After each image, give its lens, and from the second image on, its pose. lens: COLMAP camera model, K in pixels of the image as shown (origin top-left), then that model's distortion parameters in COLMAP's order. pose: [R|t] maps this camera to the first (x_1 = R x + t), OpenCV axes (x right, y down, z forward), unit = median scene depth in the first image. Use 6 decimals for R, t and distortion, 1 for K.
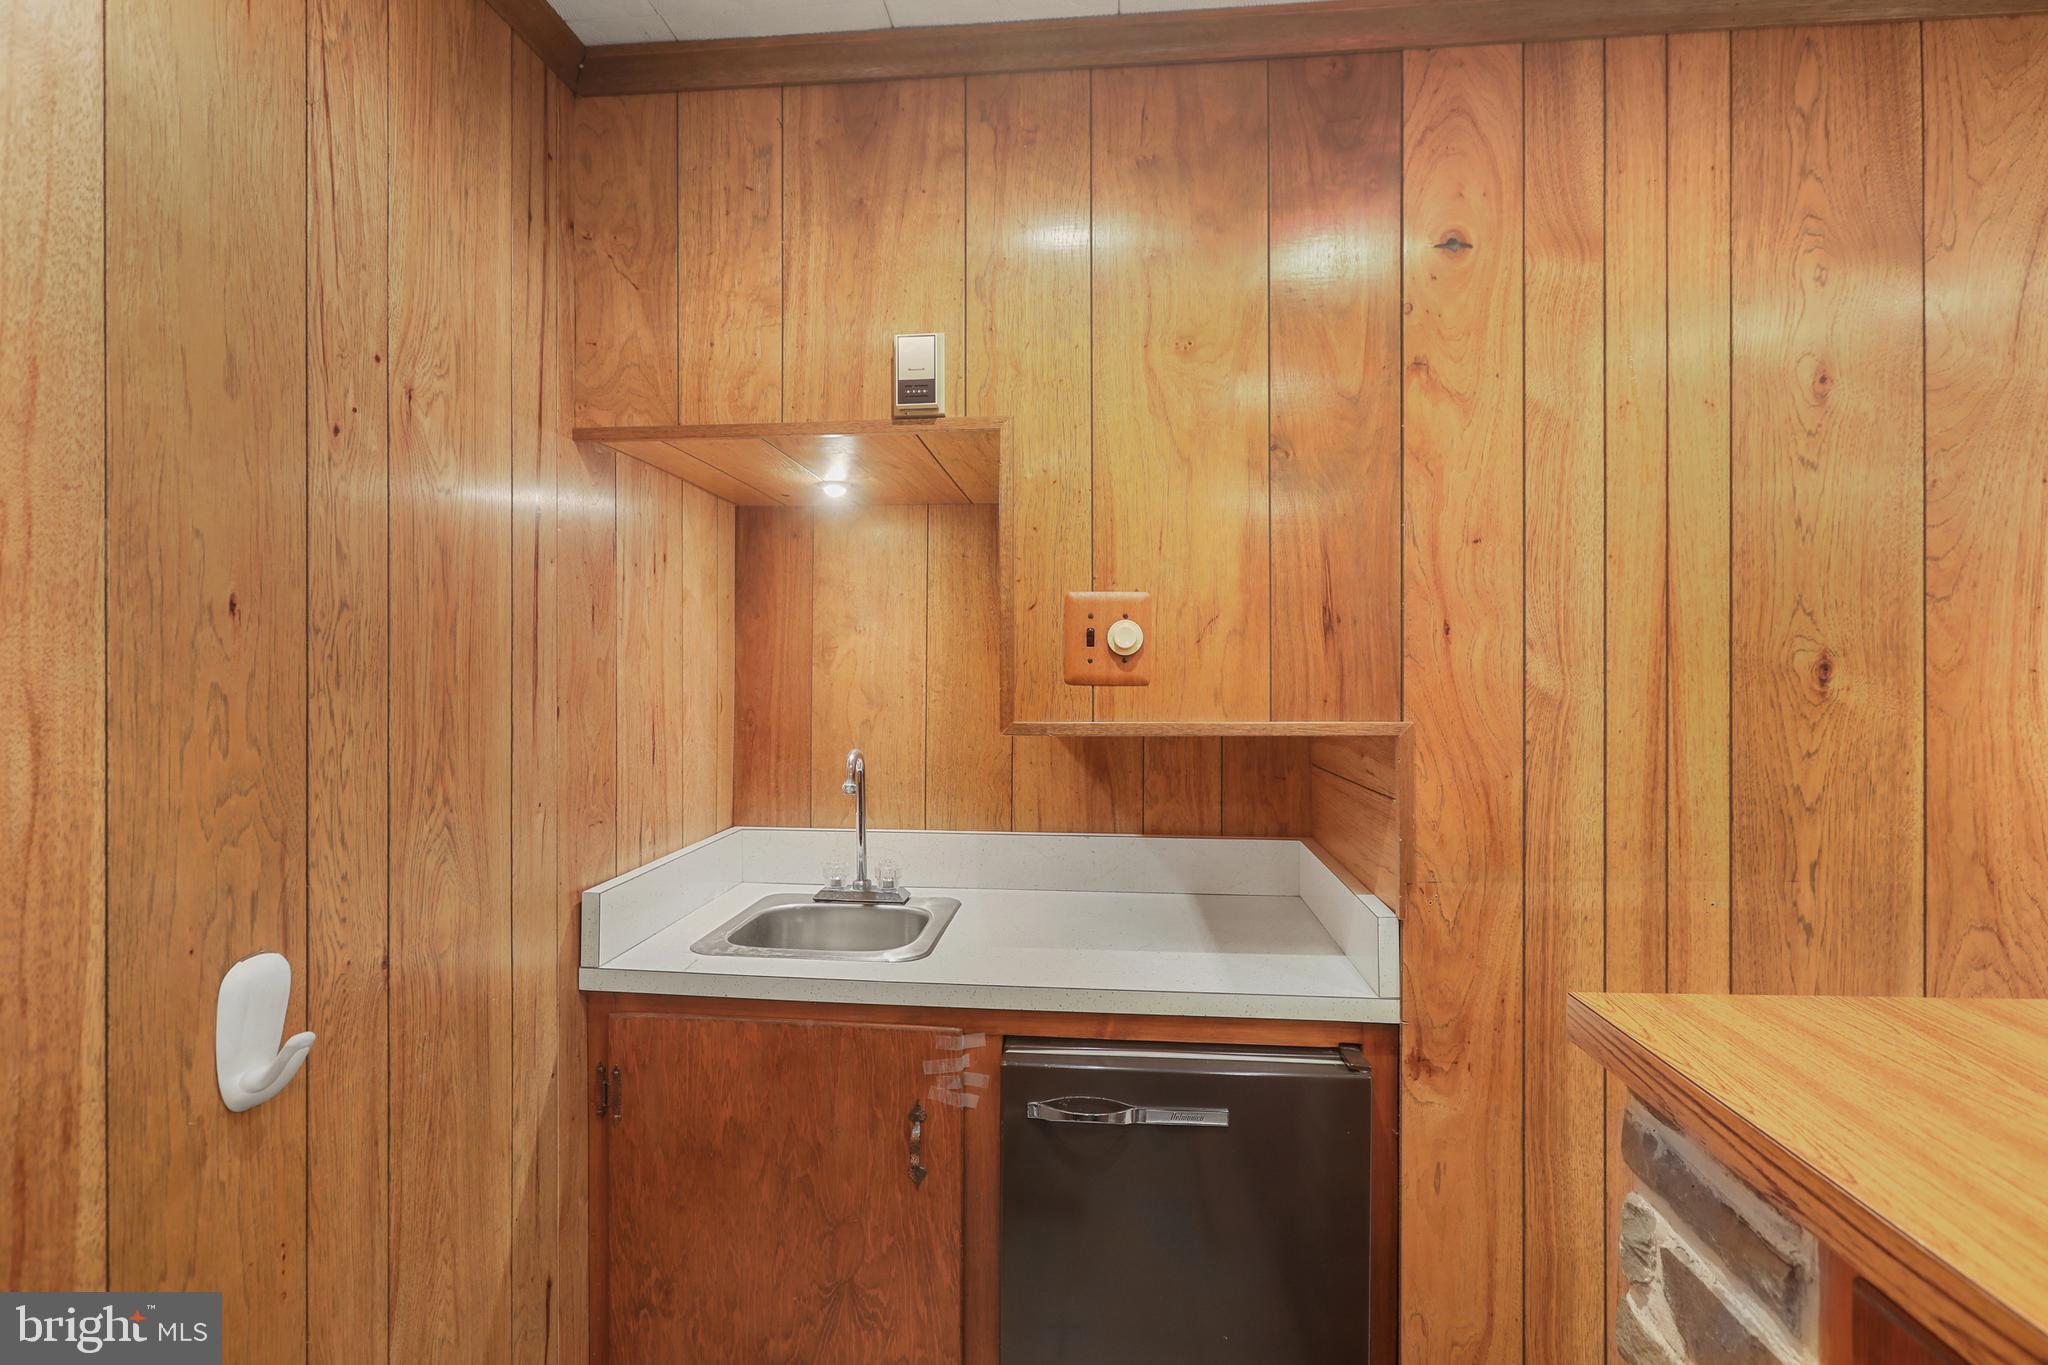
lens RADIAL K [[971.6, 0, 1045.1], [0, 971.6, 670.4], [0, 0, 1]] dist [0.000741, 0.000563]
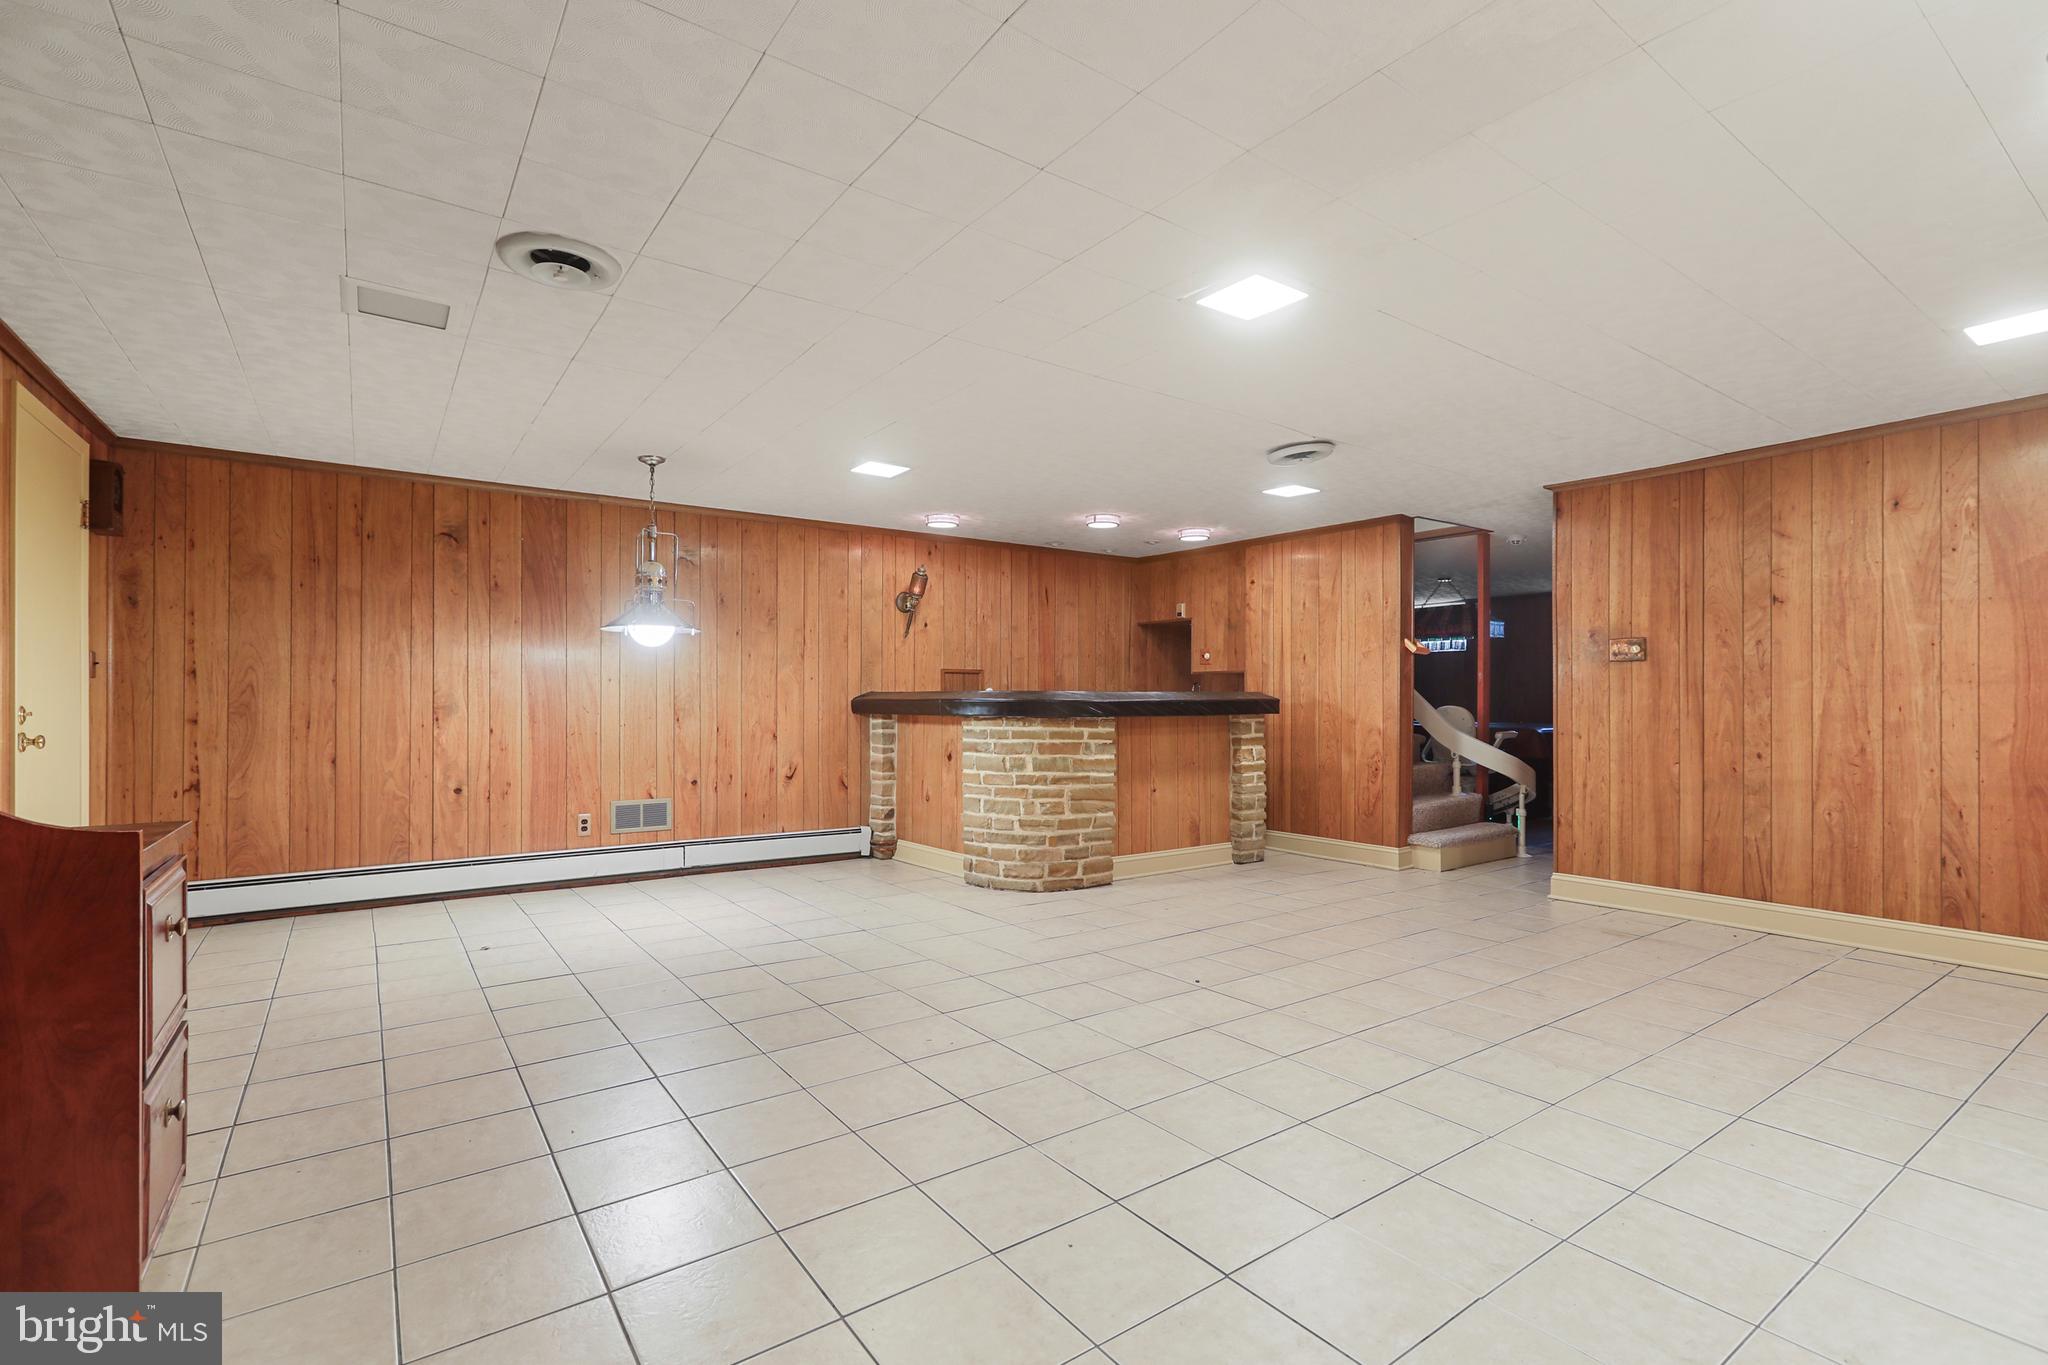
lens RADIAL K [[971.6, 0, 1037.9], [0, 971.6, 692.3], [0, 0, 1]] dist [0.000741, 0.000563]
pose [[0.668860, -0.004252, -0.743376, 3.489195], [0.000055, 0.999984, -0.005670, 0.202051], [0.743388, 0.003751, 0.668849, -3.362805]]
